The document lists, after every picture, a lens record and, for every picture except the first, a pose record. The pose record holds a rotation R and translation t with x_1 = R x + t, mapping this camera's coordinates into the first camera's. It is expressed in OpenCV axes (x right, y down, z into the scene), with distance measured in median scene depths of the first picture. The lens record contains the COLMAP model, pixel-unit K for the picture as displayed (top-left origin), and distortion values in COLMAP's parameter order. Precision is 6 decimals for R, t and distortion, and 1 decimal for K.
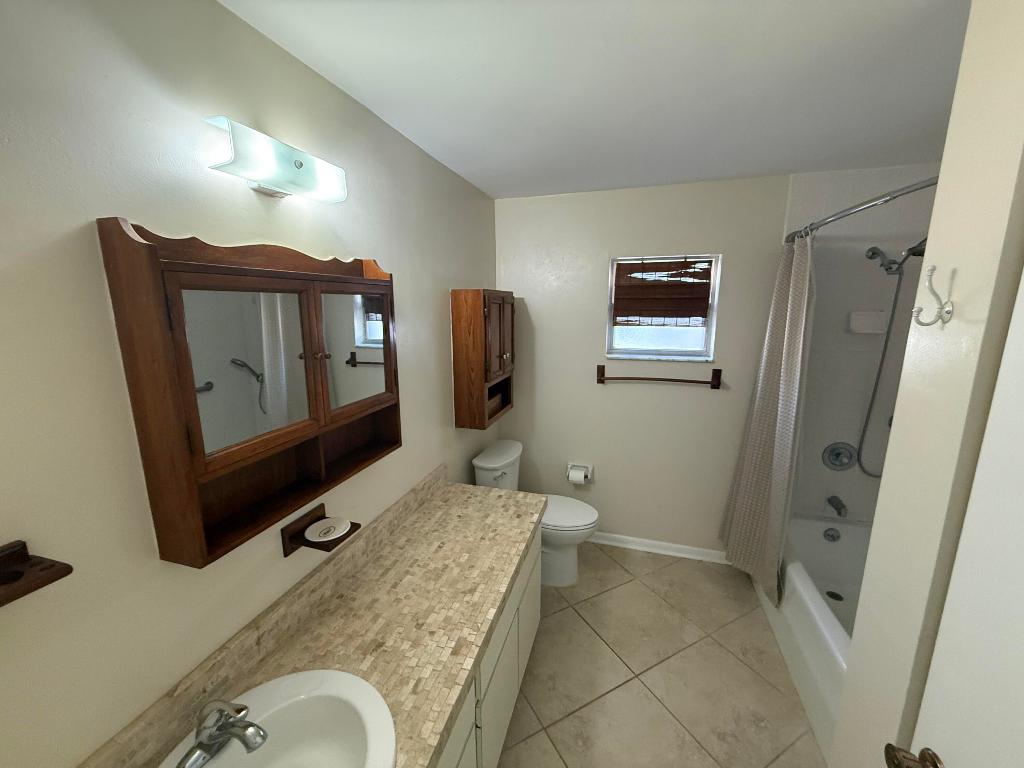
lens RADIAL K [[409.6, 0, 512.0], [0, 409.6, 384.0], [0, 0, 1]] dist [-0.000307, 0.000016]
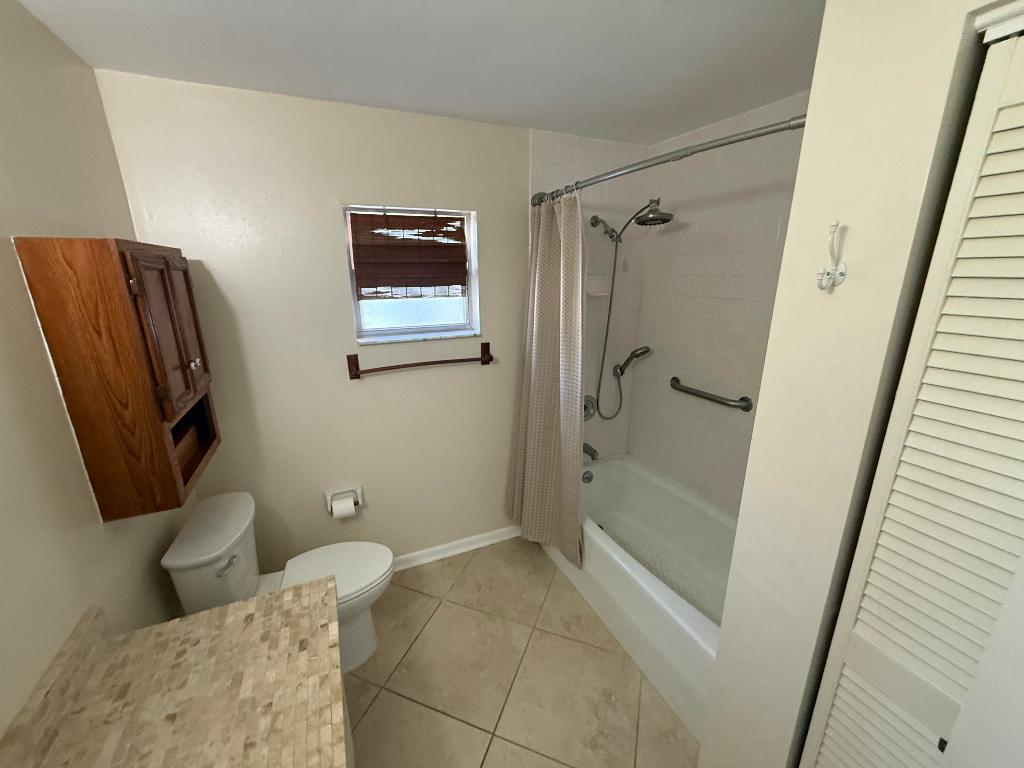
lens RADIAL K [[409.6, 0, 512.0], [0, 409.6, 384.0], [0, 0, 1]] dist [-0.000307, 0.000016]
pose [[0.756595, -0.179169, 0.628858, -0.041387], [0.132441, 0.983784, 0.120949, -0.049036], [-0.640330, -0.008223, 0.768056, 0.269285]]
